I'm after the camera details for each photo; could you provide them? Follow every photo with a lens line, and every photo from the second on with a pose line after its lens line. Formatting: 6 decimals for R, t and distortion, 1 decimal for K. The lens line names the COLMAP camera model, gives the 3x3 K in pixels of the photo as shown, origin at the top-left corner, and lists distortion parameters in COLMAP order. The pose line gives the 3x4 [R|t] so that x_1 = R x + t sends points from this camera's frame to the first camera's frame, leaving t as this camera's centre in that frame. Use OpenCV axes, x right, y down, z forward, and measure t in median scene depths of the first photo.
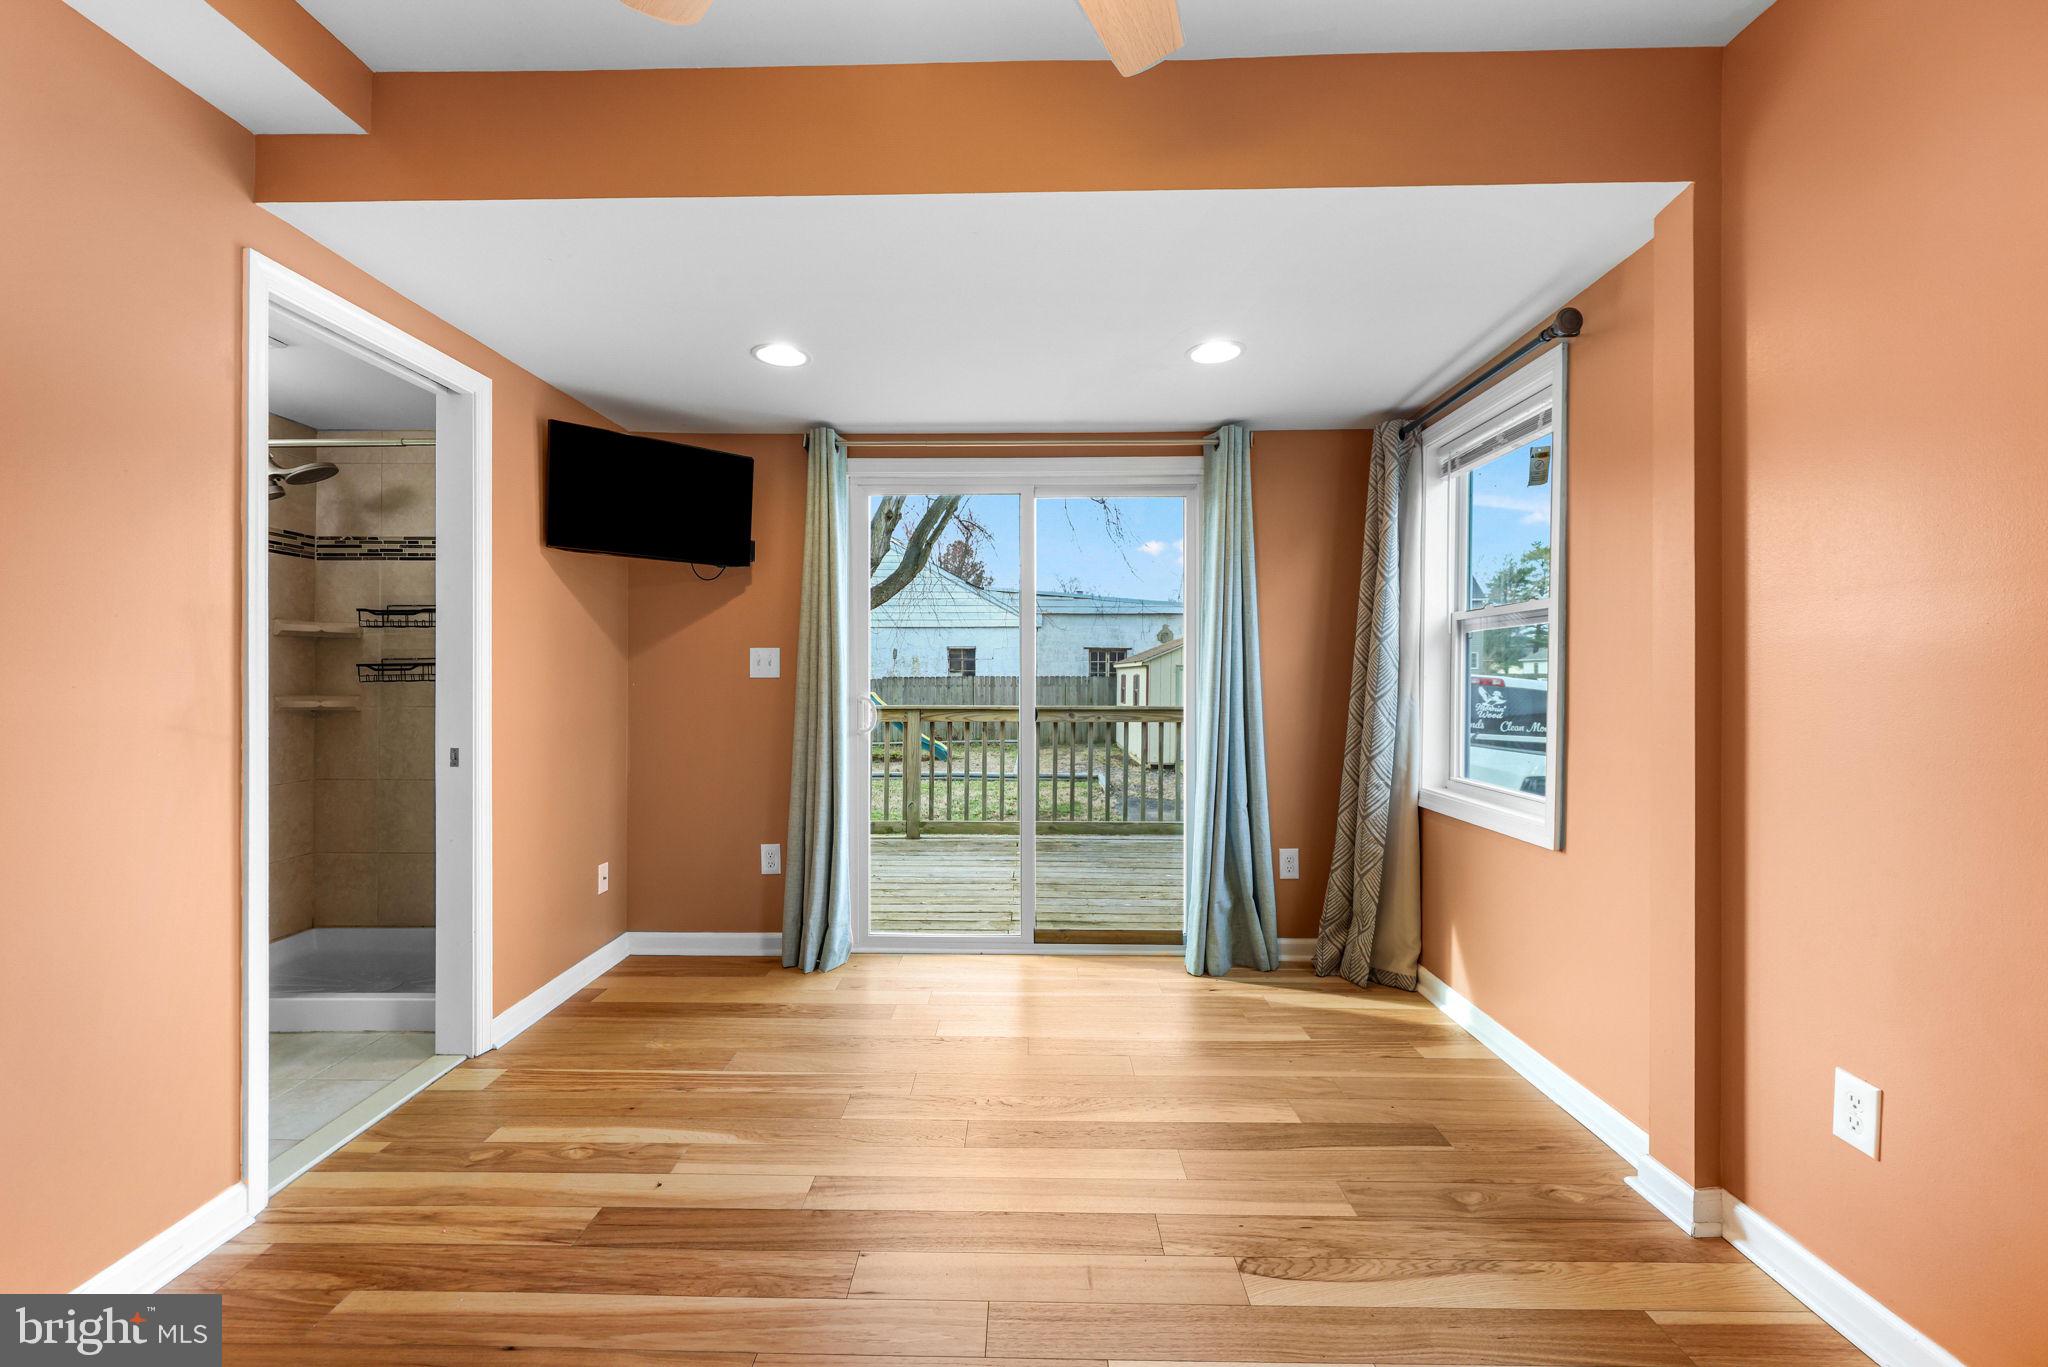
lens RADIAL K [[835.7, 0, 1017.8], [0, 835.7, 683.4], [0, 0, 1]] dist [0.001505, -0.001764]
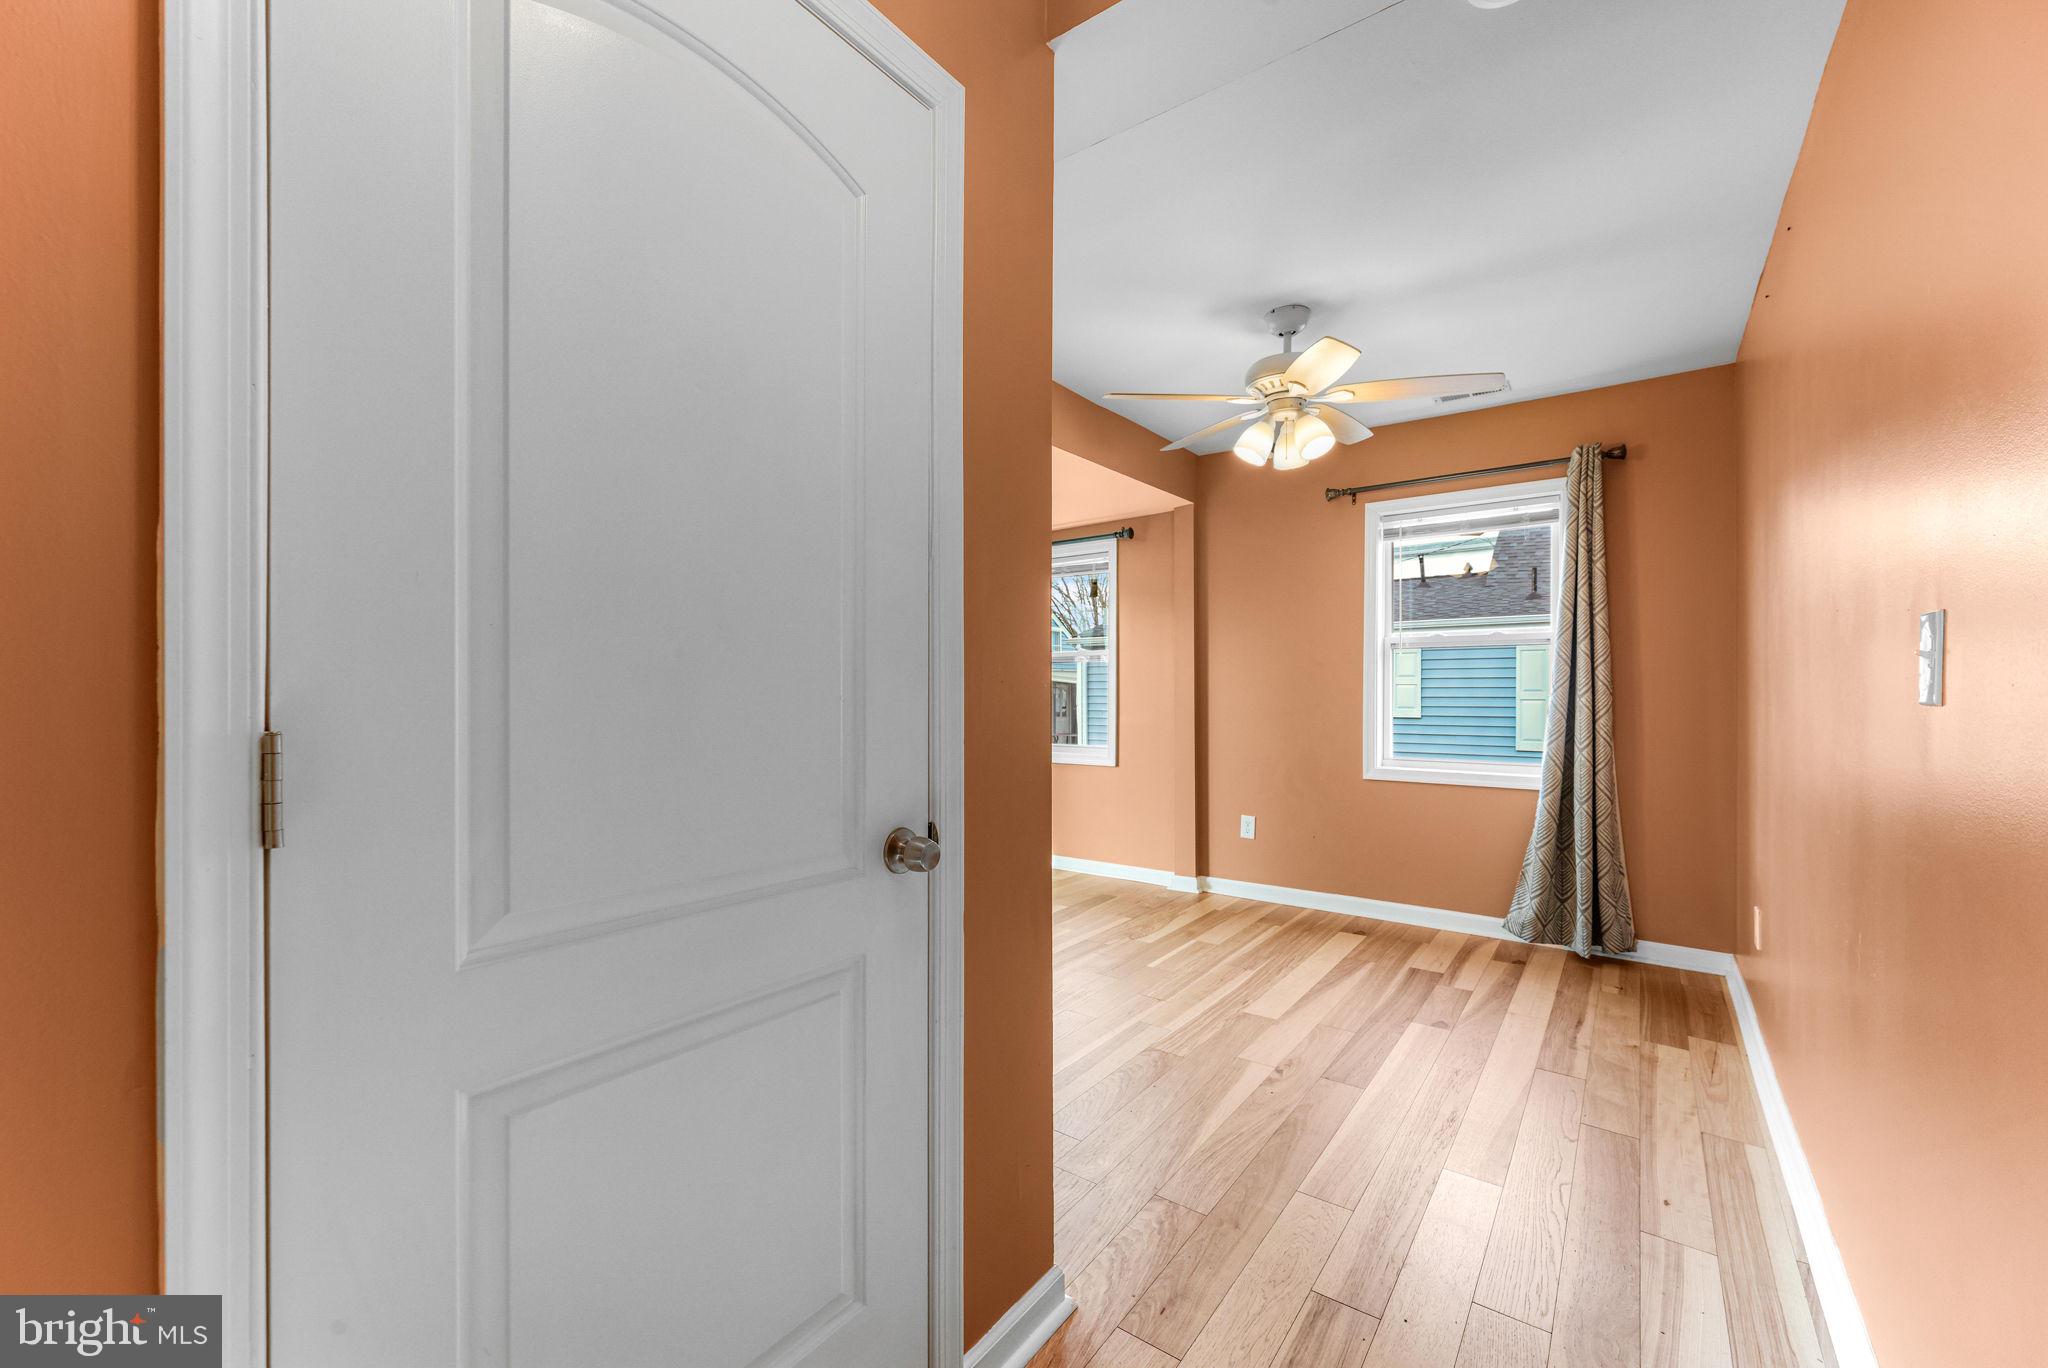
lens RADIAL K [[835.7, 0, 994.3], [0, 835.7, 699.9], [0, 0, 1]] dist [0.001505, -0.001764]
pose [[0.597892, -0.011026, 0.801501, -0.970699], [0.008625, 0.999936, 0.007322, 0.003339], [-0.801531, 0.002536, 0.597948, -0.051126]]
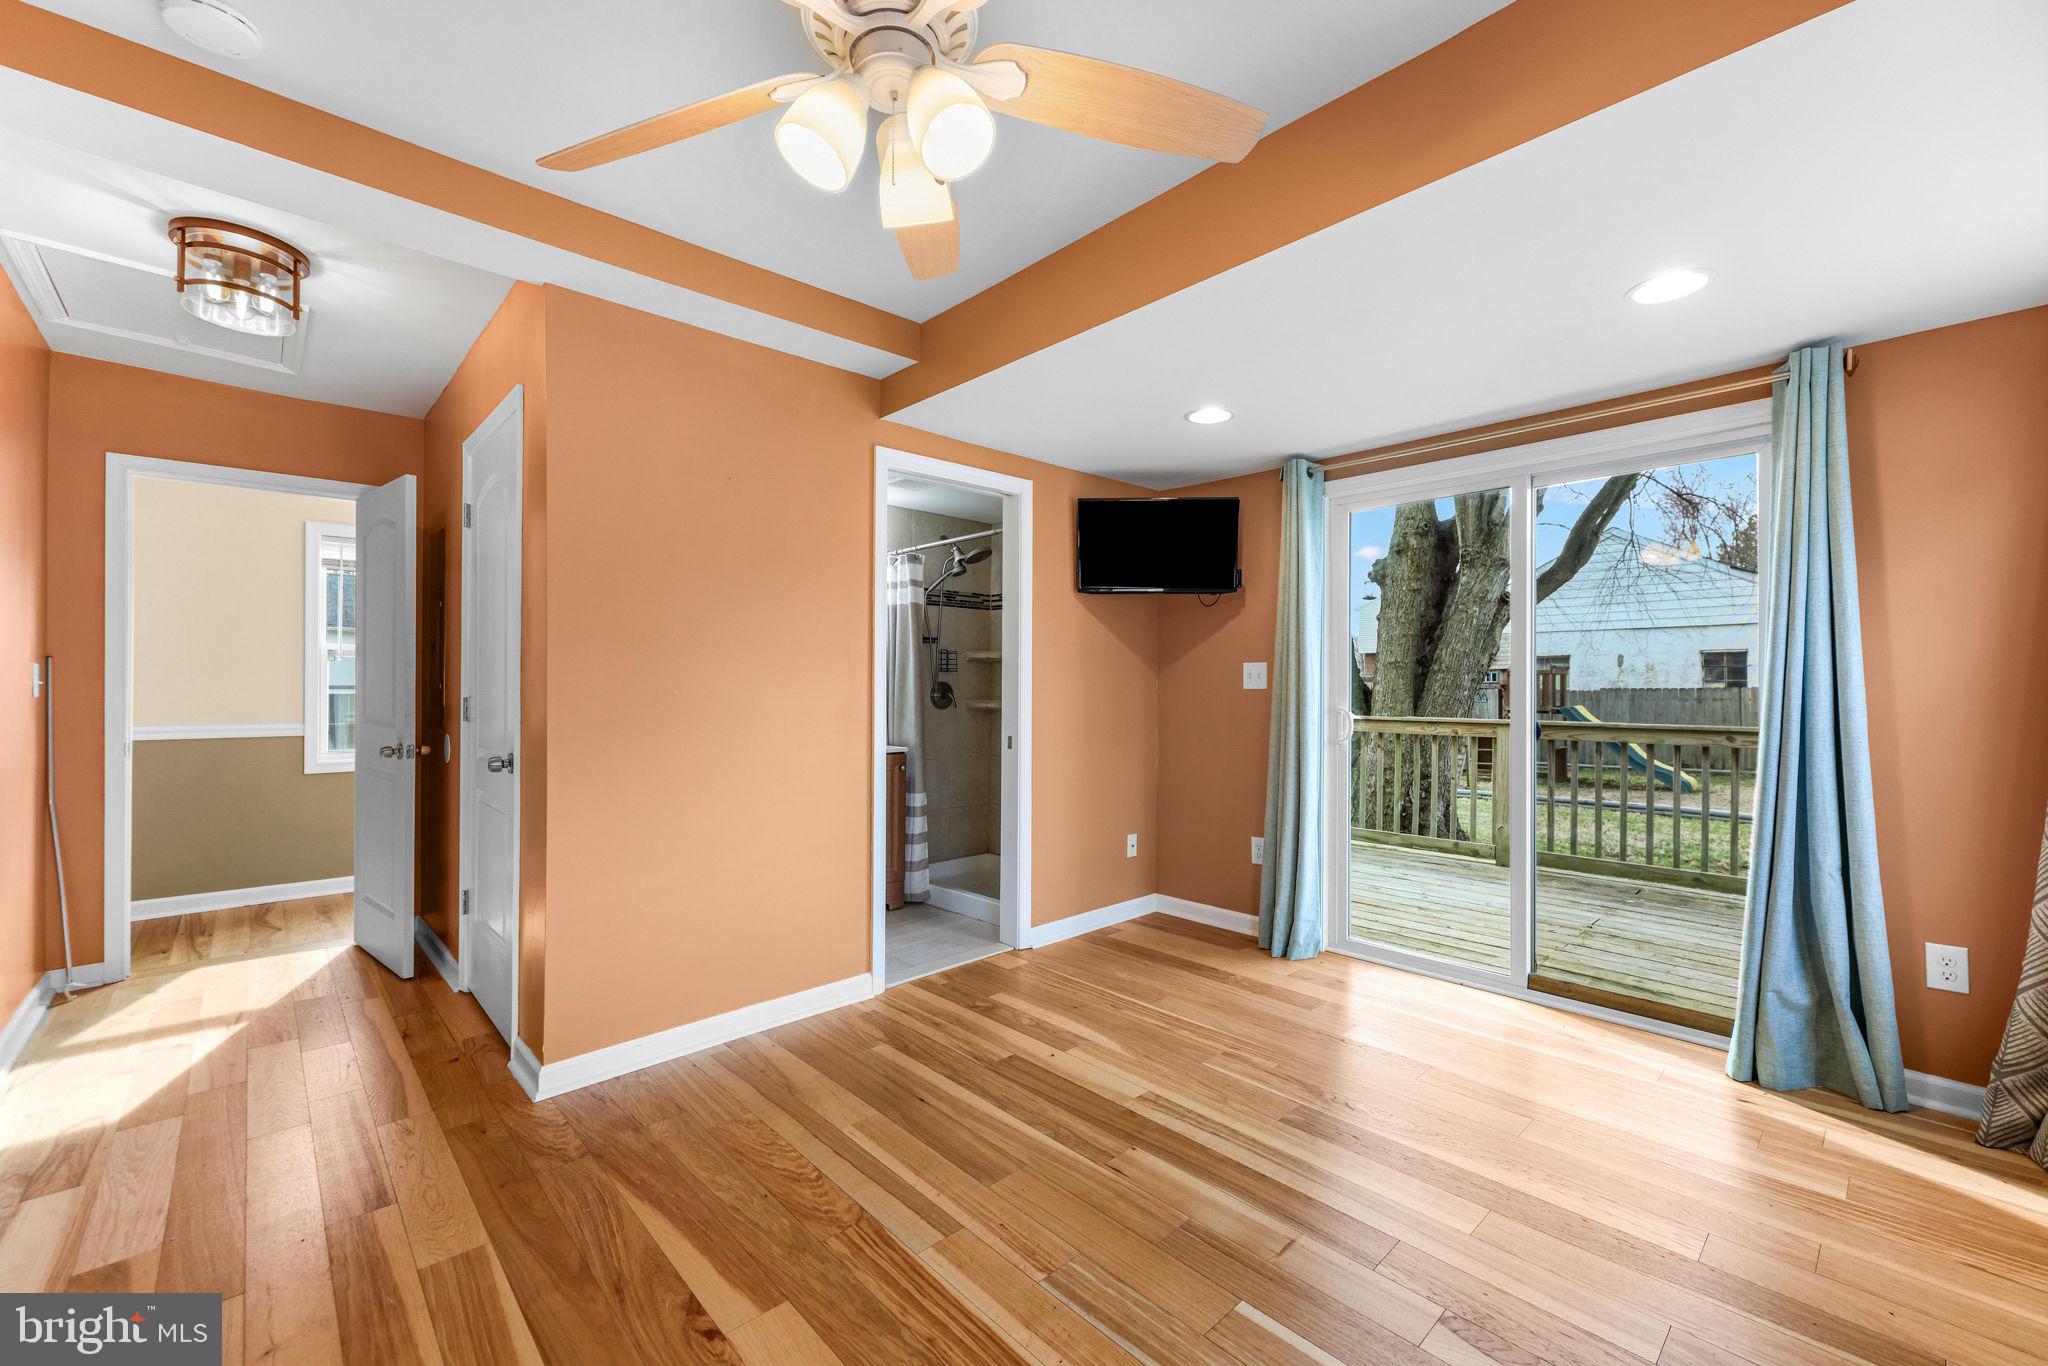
lens RADIAL K [[835.7, 0, 1045.3], [0, 835.7, 686.3], [0, 0, 1]] dist [0.001505, -0.001764]
pose [[0.702936, 0.001797, -0.711251, 0.321047], [-0.008178, 0.999951, -0.005556, -0.001945], [0.711206, 0.009722, 0.702916, 0.007538]]
